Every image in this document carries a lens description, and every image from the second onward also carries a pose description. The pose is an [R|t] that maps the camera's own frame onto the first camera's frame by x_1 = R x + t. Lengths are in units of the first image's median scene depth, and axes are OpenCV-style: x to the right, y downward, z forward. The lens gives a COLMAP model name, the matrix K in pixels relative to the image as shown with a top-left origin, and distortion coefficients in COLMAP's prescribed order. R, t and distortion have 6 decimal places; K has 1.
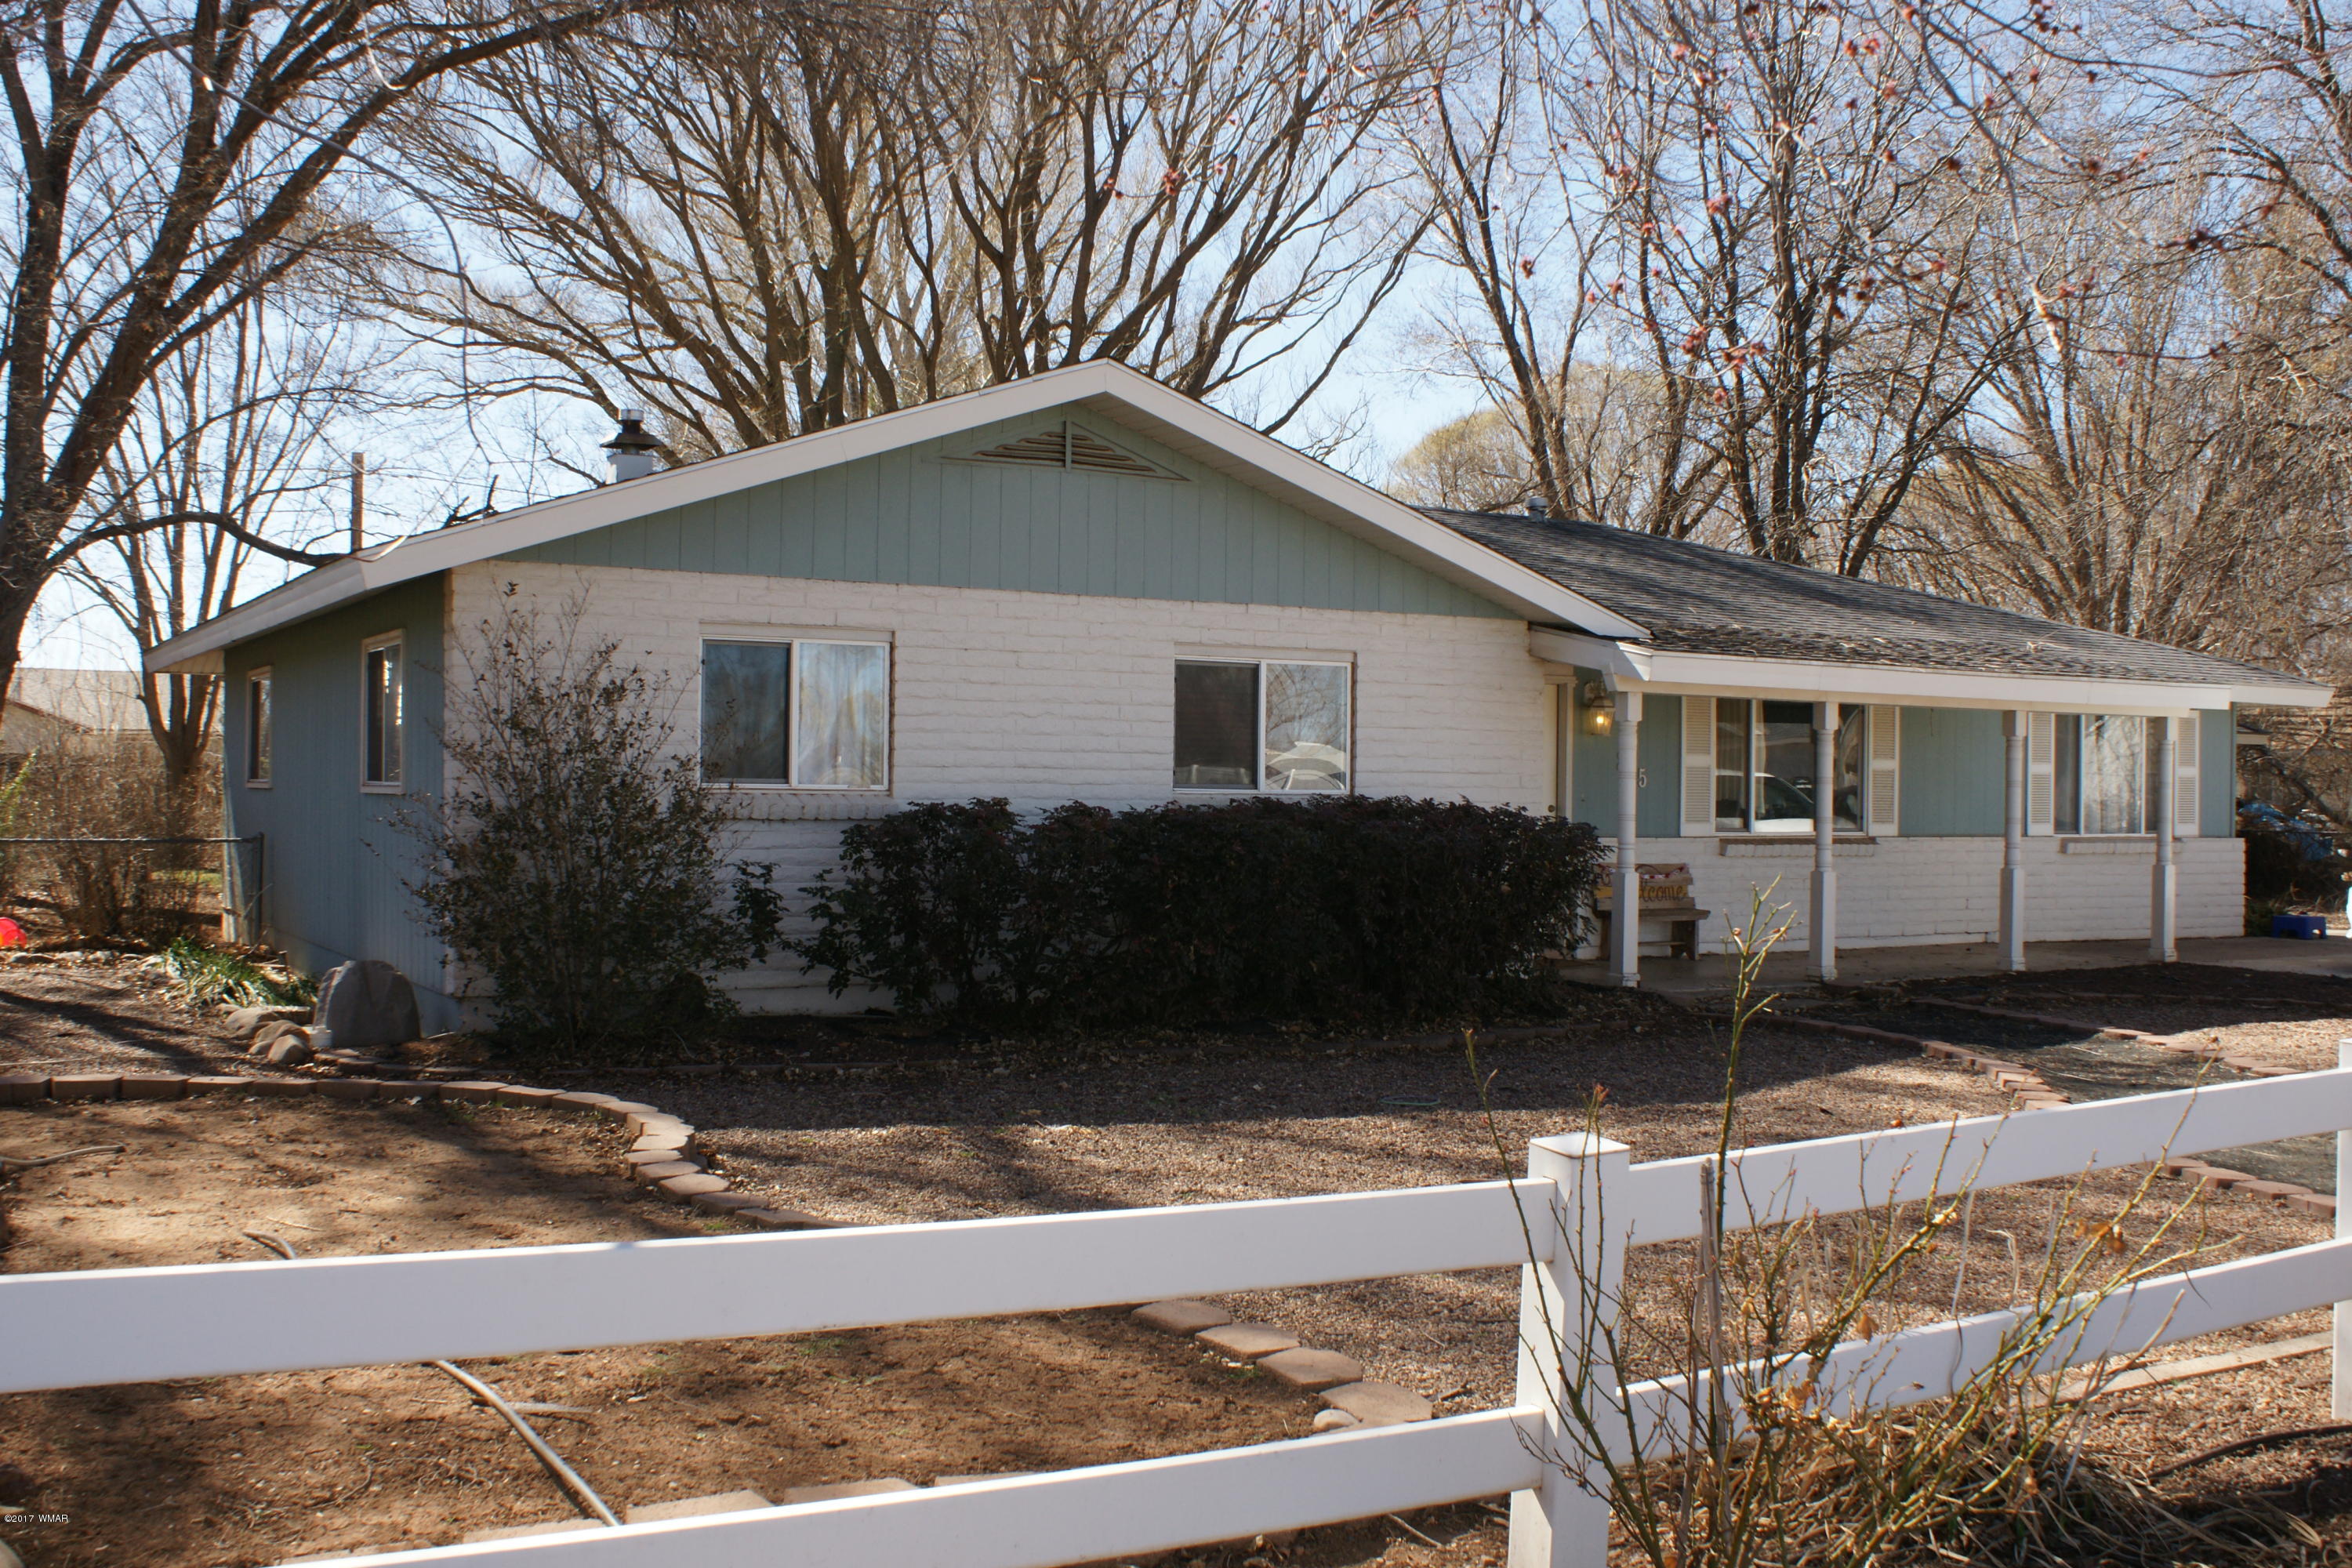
lens RADIAL K [[2229.7, 0, 1175.5], [0, 2229.7, 787.2], [0, 0, 1]] dist [-0.079812, 0.000000]
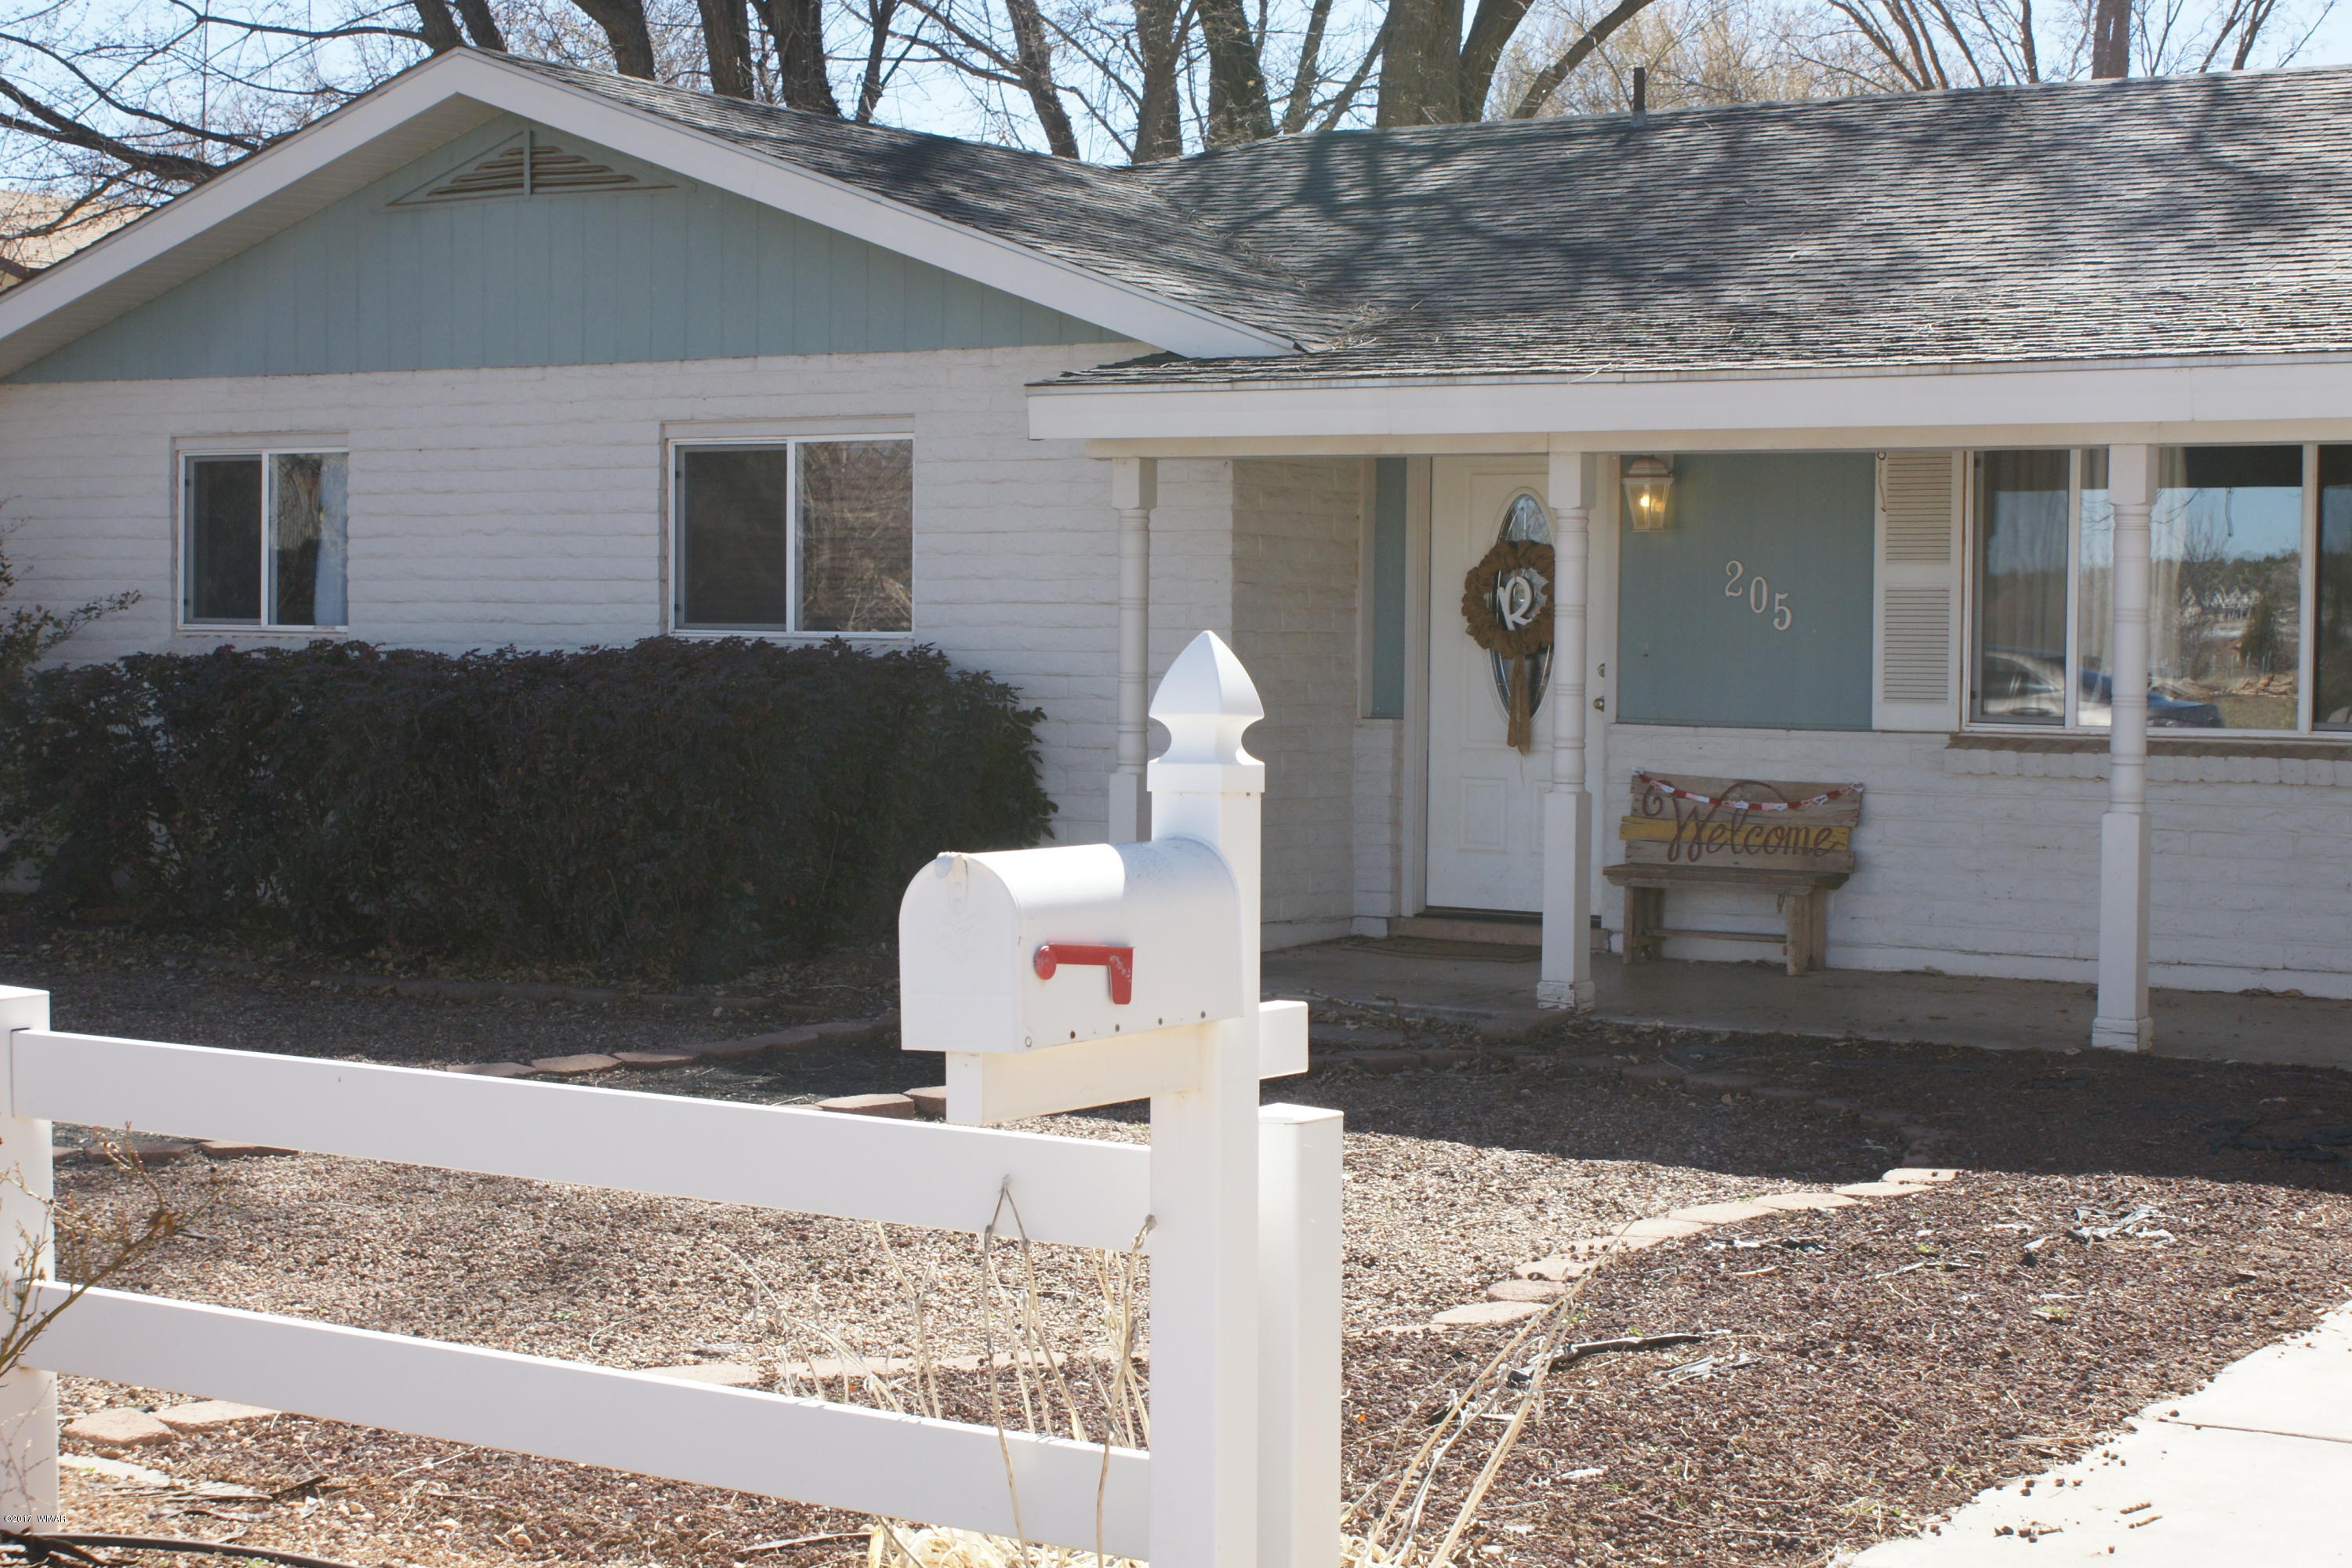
lens RADIAL K [[4006.3, 0, 1187.3], [0, 4006.3, 786.7], [0, 0, 1]] dist [-0.013984, 0.000000]
pose [[0.452292, 0.027359, -0.891450, 1.175598], [-0.006536, 0.999604, 0.027363, 0.014120], [0.891846, -0.006550, 0.452292, 0.562554]]
